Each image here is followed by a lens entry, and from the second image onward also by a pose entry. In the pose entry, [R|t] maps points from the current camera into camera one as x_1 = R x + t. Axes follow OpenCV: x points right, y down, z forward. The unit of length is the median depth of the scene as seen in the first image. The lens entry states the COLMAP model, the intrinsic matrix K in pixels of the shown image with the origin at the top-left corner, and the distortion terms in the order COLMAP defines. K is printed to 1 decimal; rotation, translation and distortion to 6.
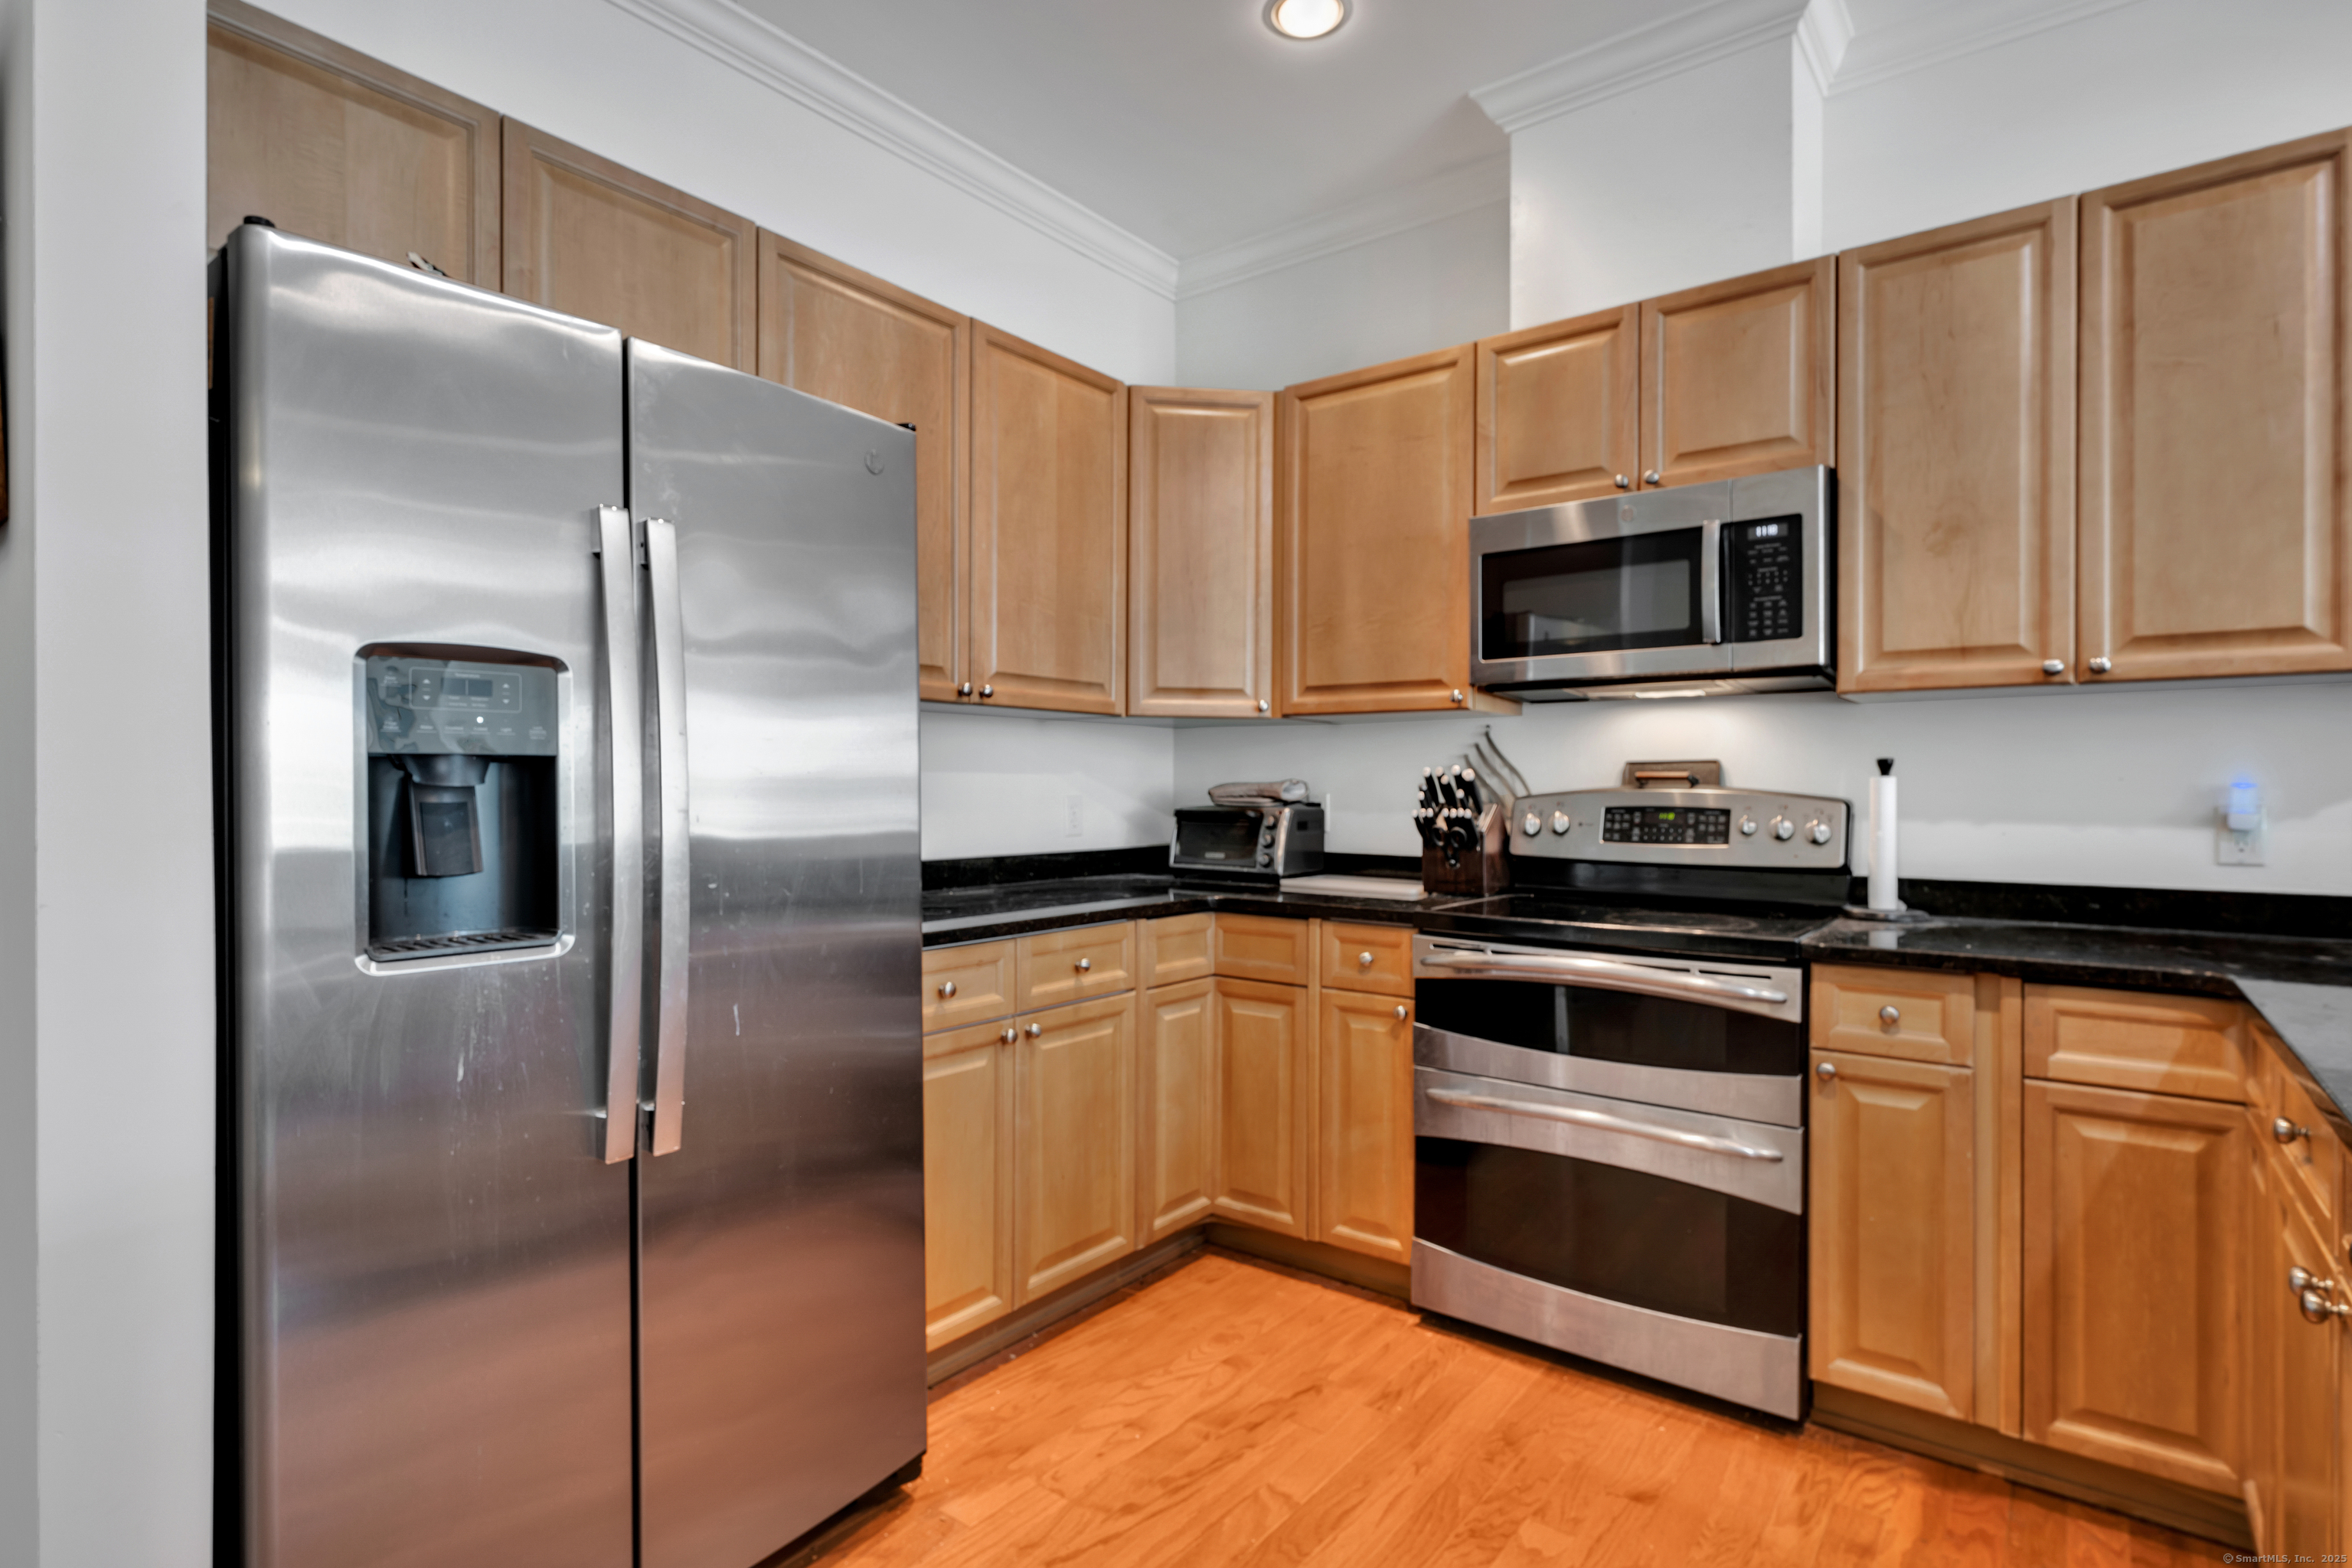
lens RADIAL K [[1149.8, 0, 1177.7], [0, 1149.8, 781.8], [0, 0, 1]] dist [-0.000389, 0.000175]
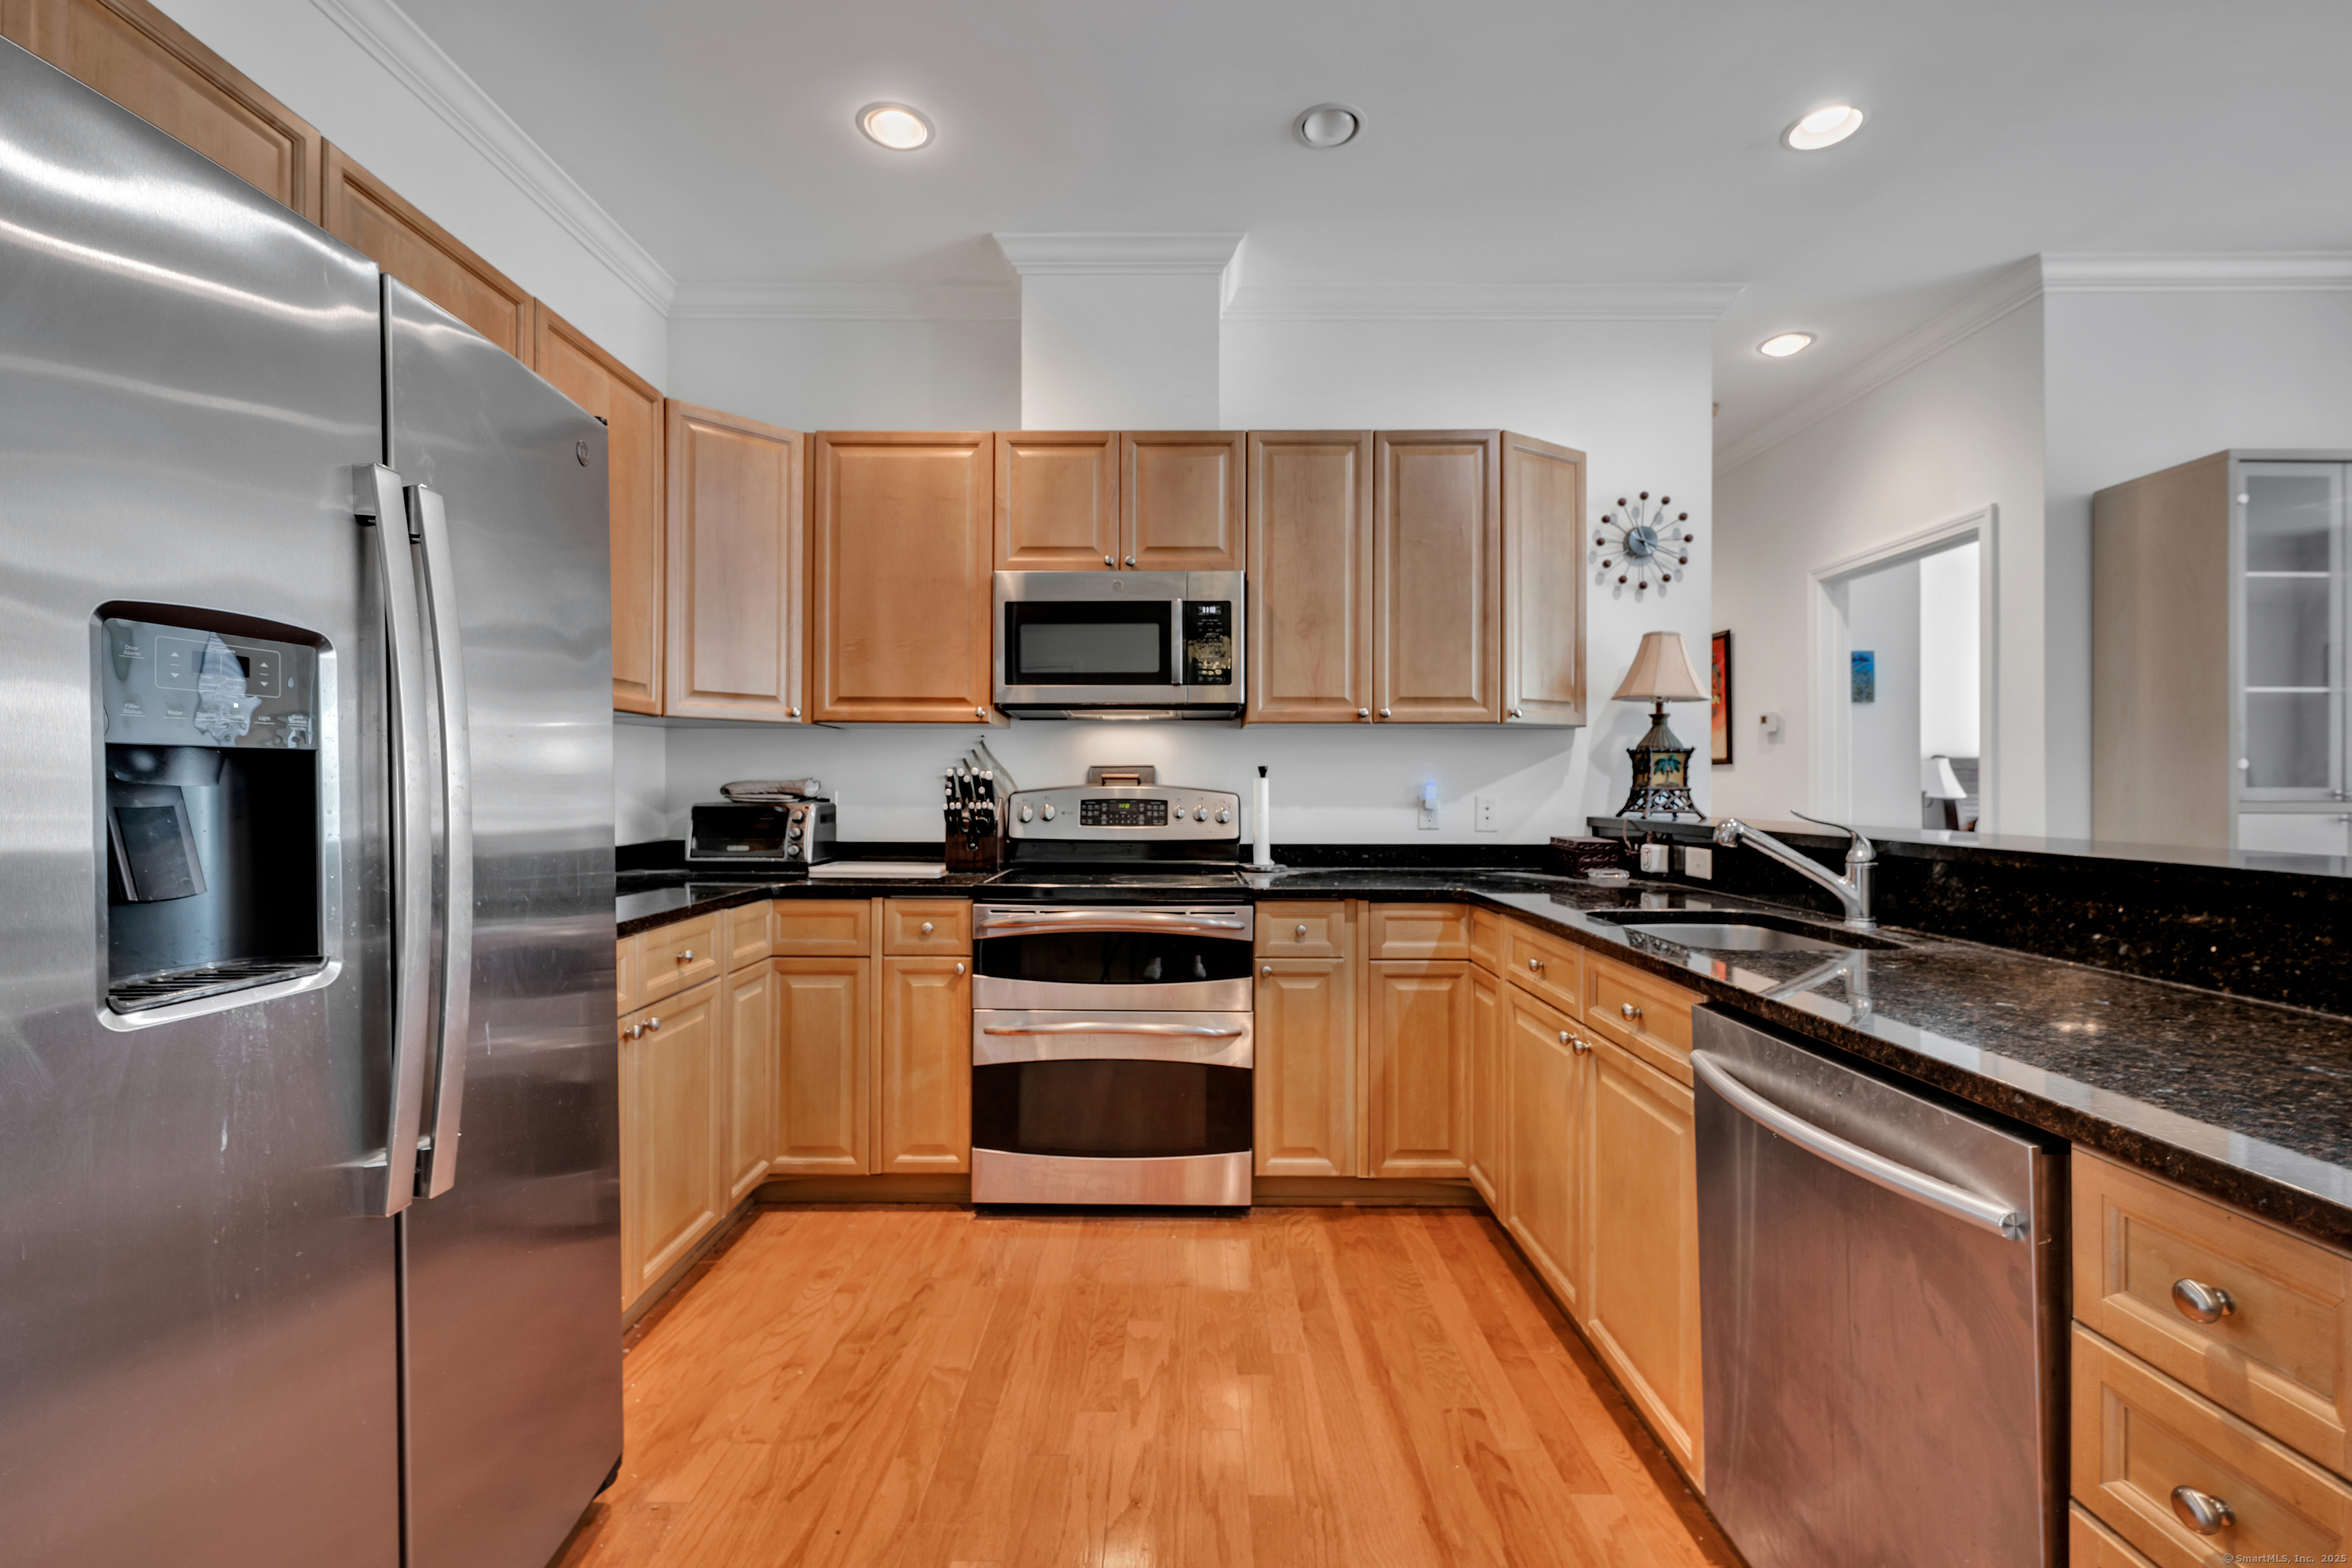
lens RADIAL K [[975.6, 0, 1173.4], [0, 975.6, 780.0], [0, 0, 1]] dist [-0.000079, -0.000098]
pose [[0.804011, 0.002273, 0.594610, -0.281372], [-0.002394, 0.999997, -0.000586, -0.000947], [-0.594610, -0.000952, 0.804014, 0.030025]]
